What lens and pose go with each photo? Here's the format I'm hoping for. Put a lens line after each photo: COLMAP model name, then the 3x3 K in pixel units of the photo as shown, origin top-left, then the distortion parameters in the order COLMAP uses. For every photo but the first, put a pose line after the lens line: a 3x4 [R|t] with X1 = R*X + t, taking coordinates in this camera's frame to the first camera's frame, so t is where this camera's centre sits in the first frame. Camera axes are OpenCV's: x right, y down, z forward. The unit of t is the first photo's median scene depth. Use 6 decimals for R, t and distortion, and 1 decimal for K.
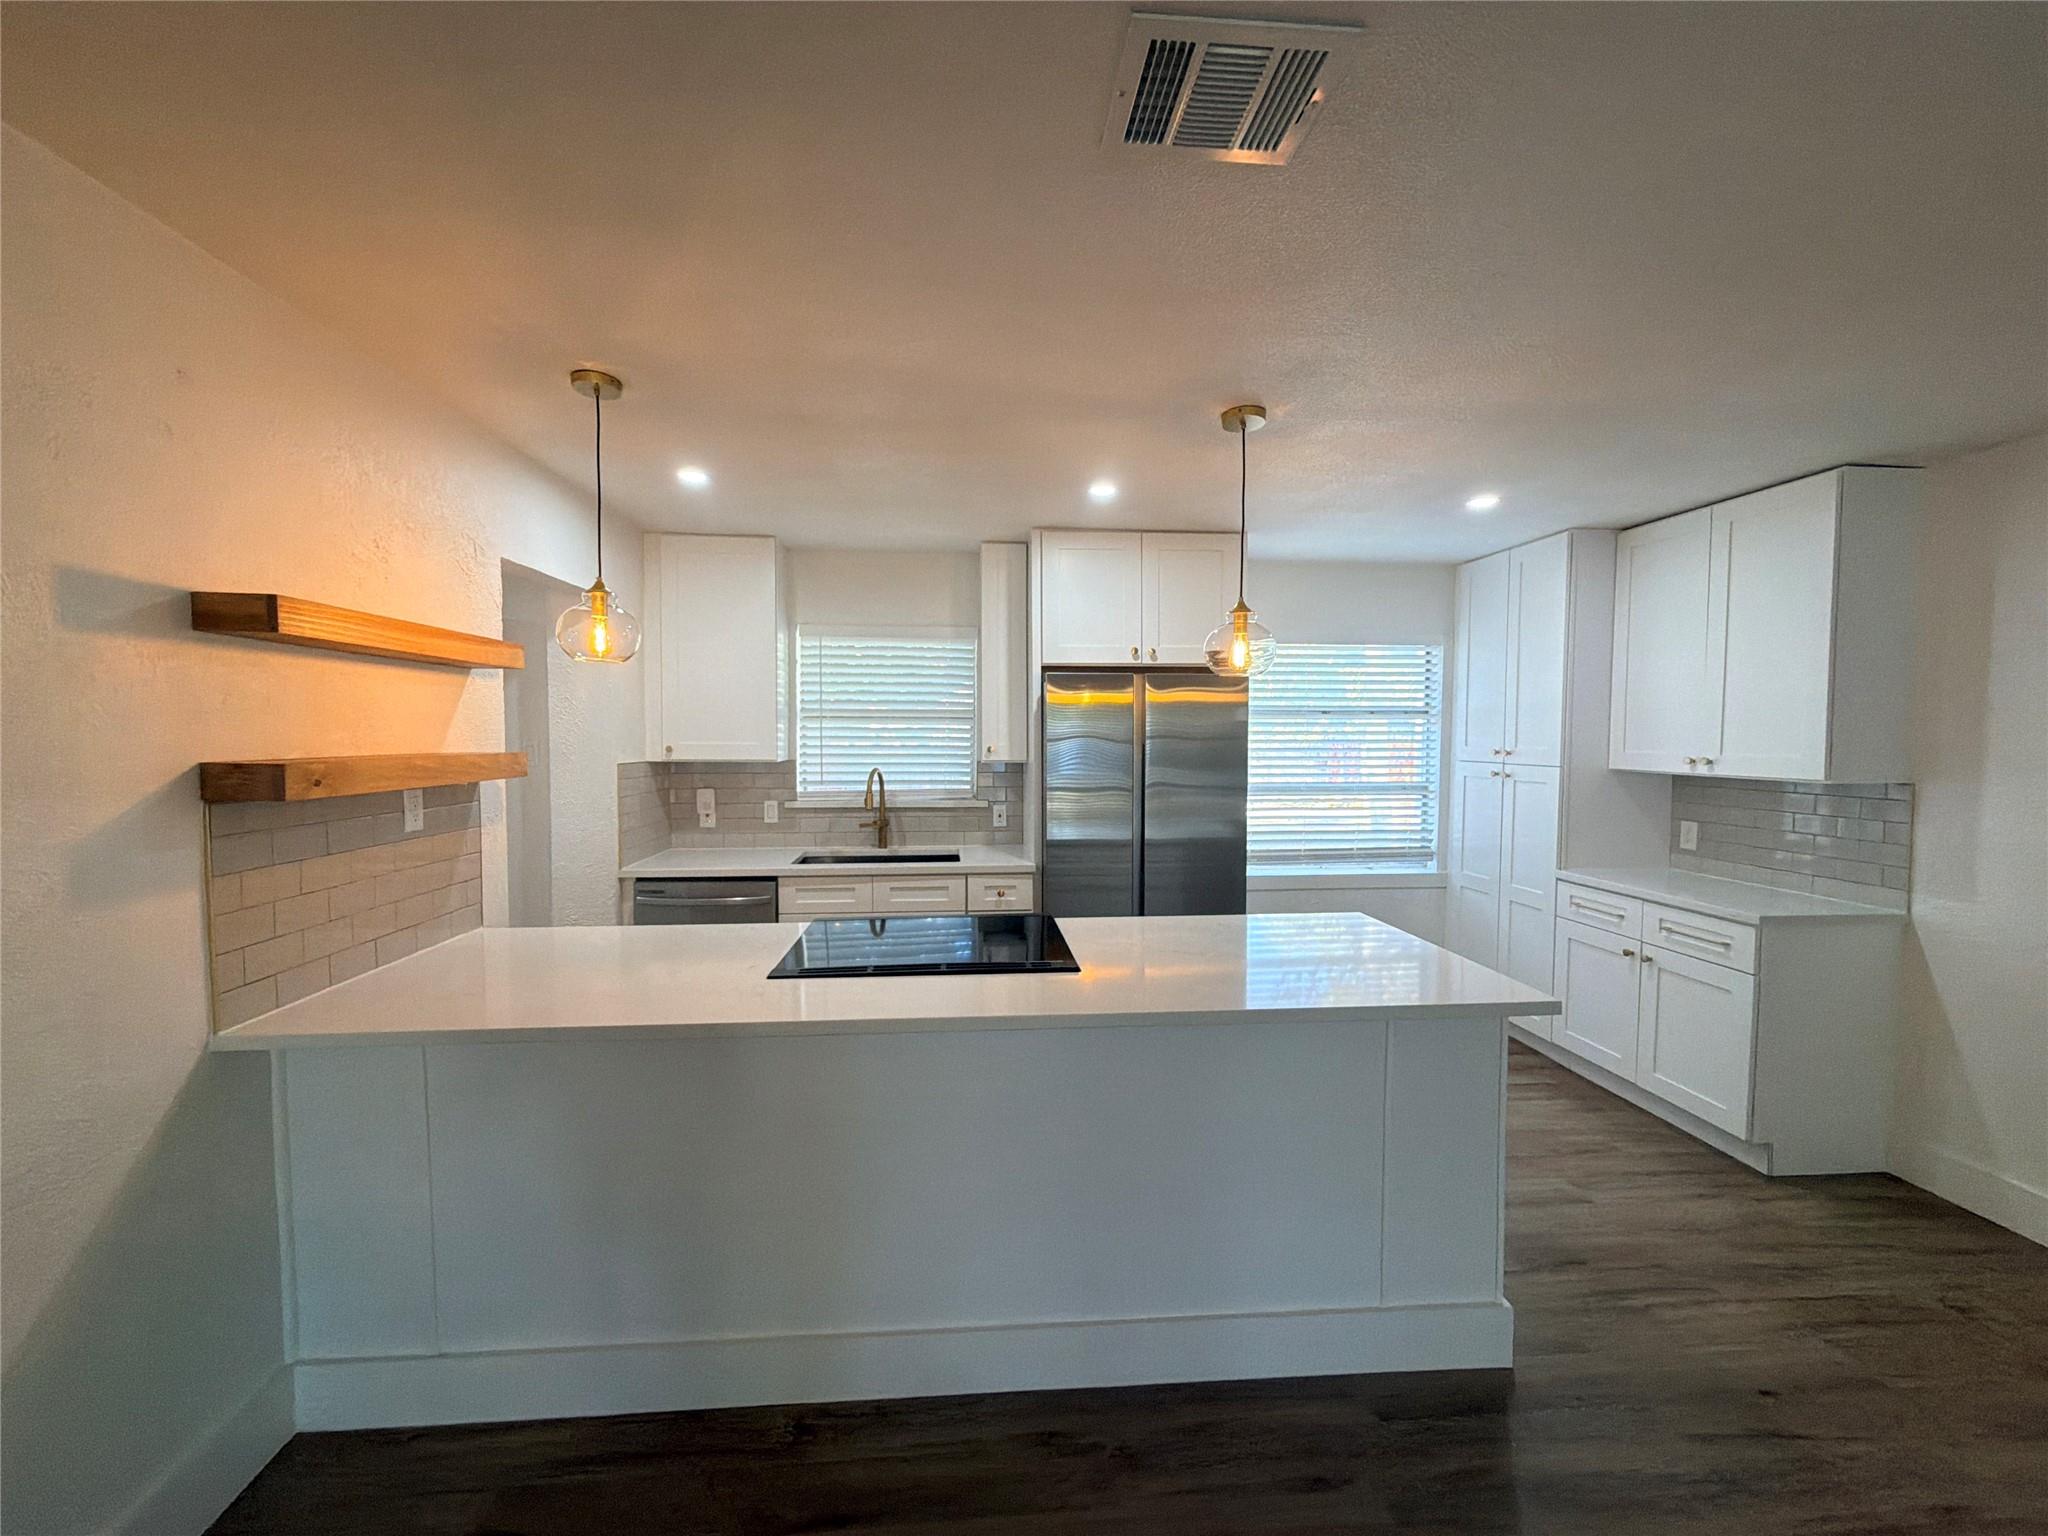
lens RADIAL K [[813.7, 0, 1024.0], [0, 813.7, 768.0], [0, 0, 1]] dist [-0.000146, -0.000087]
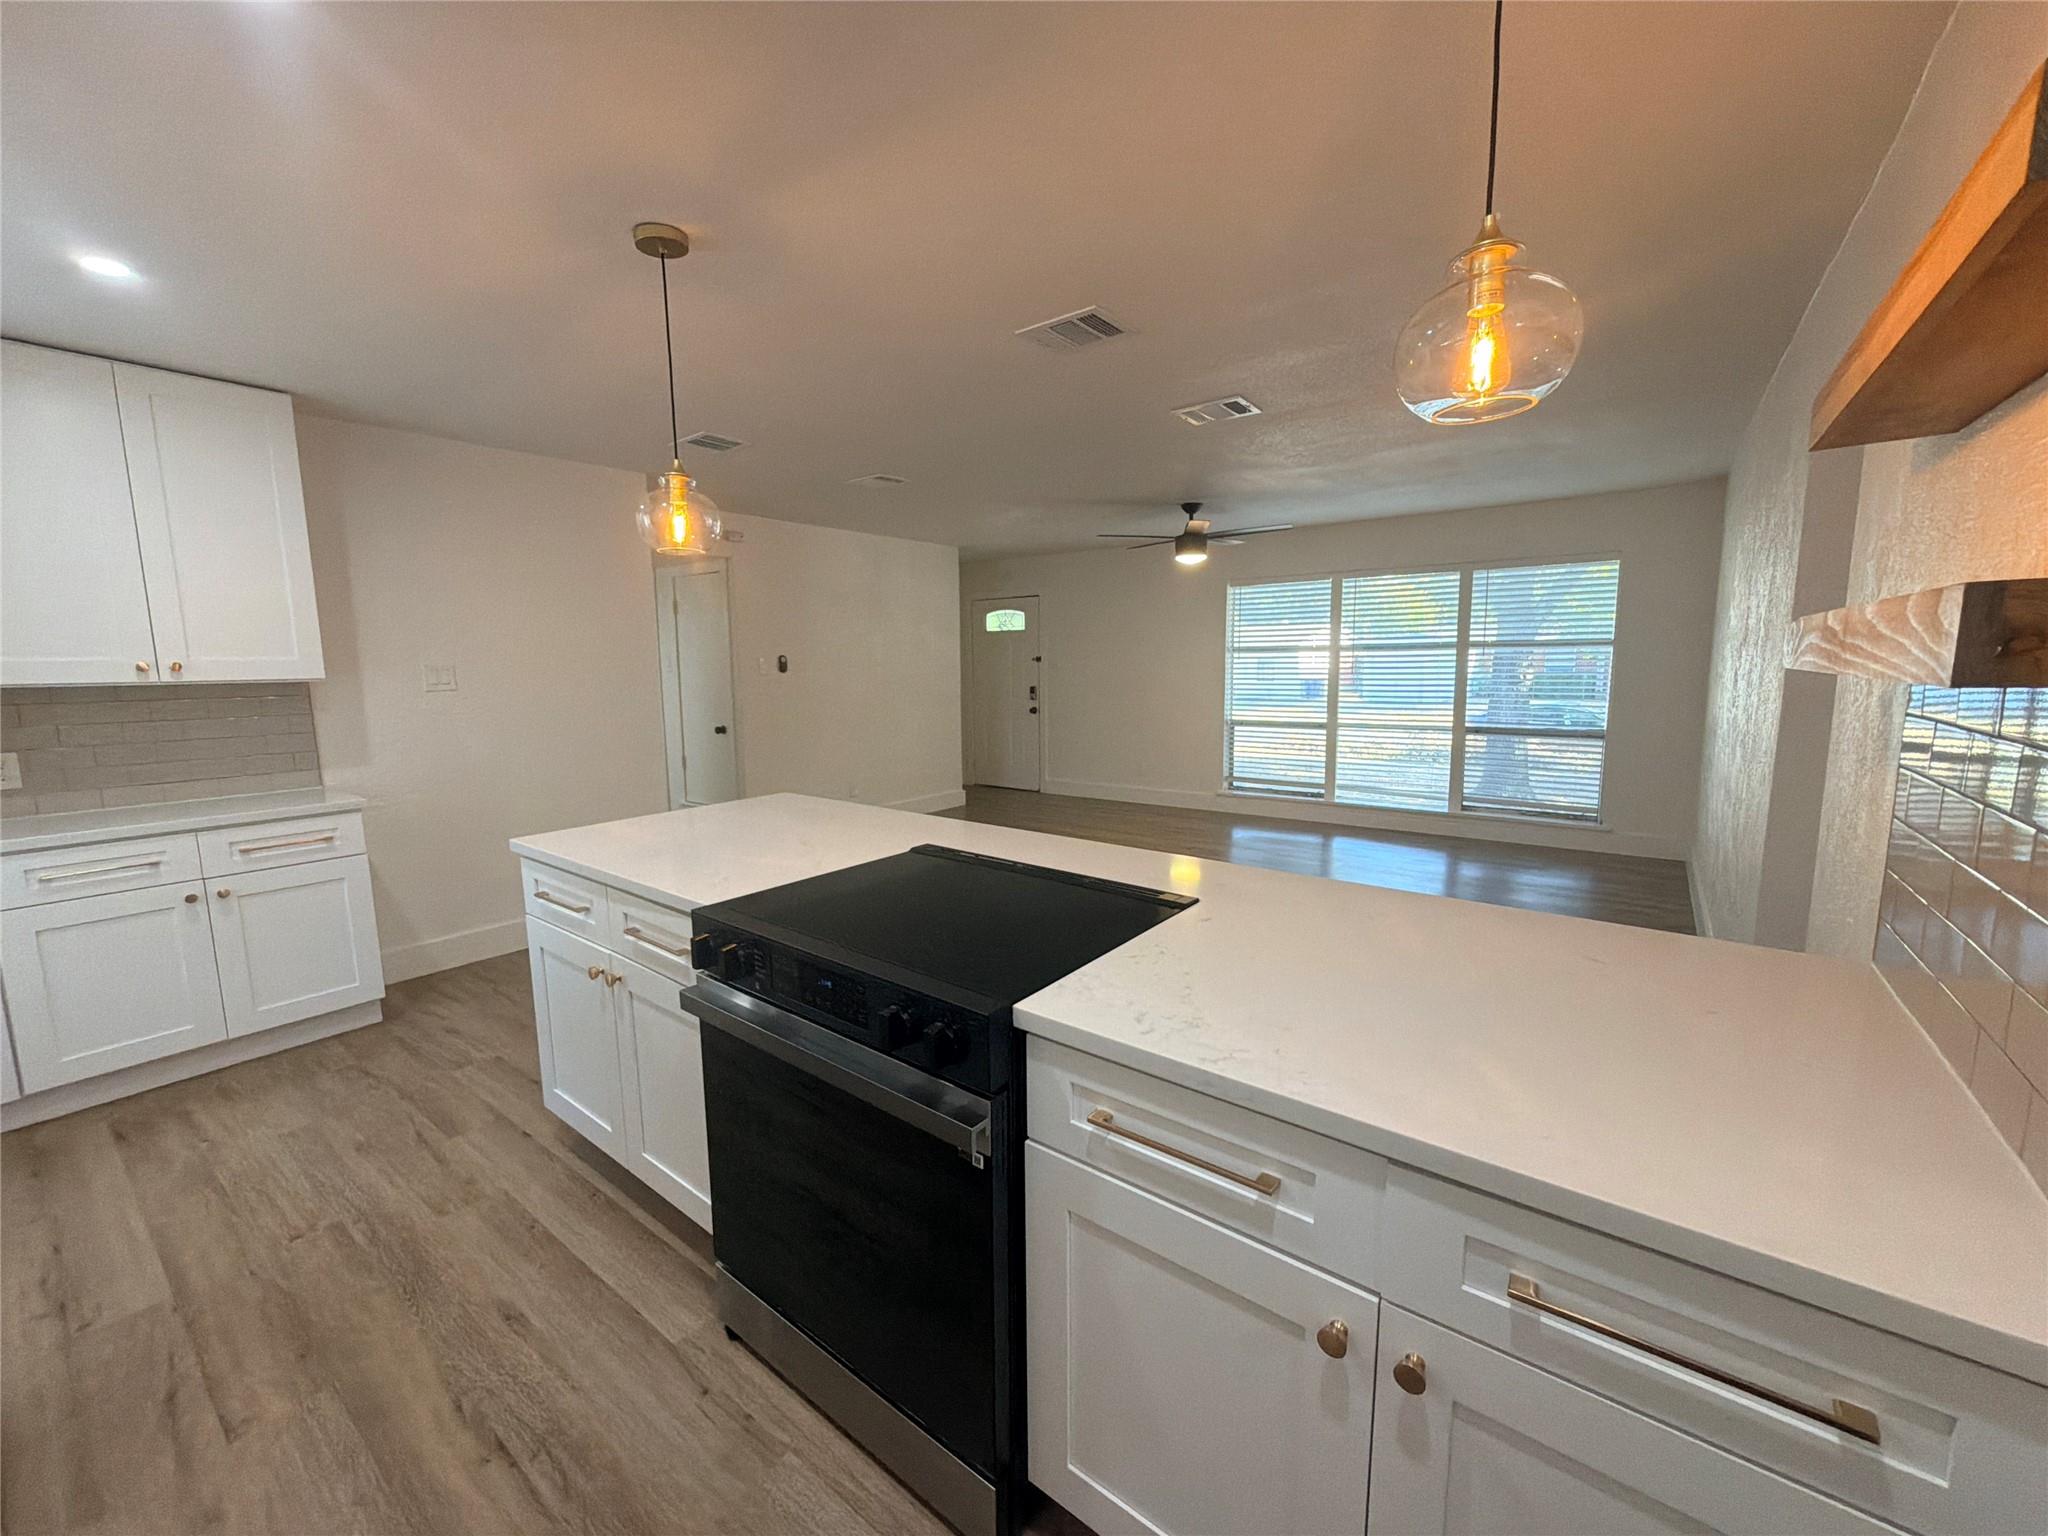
lens RADIAL K [[813.7, 0, 1024.0], [0, 813.7, 768.0], [0, 0, 1]] dist [-0.000146, -0.000087]
pose [[-0.743250, -0.087519, 0.663264, -0.526089], [0.038134, 0.984252, 0.172607, -0.019121], [-0.667926, 0.153583, -0.728208, 1.241608]]
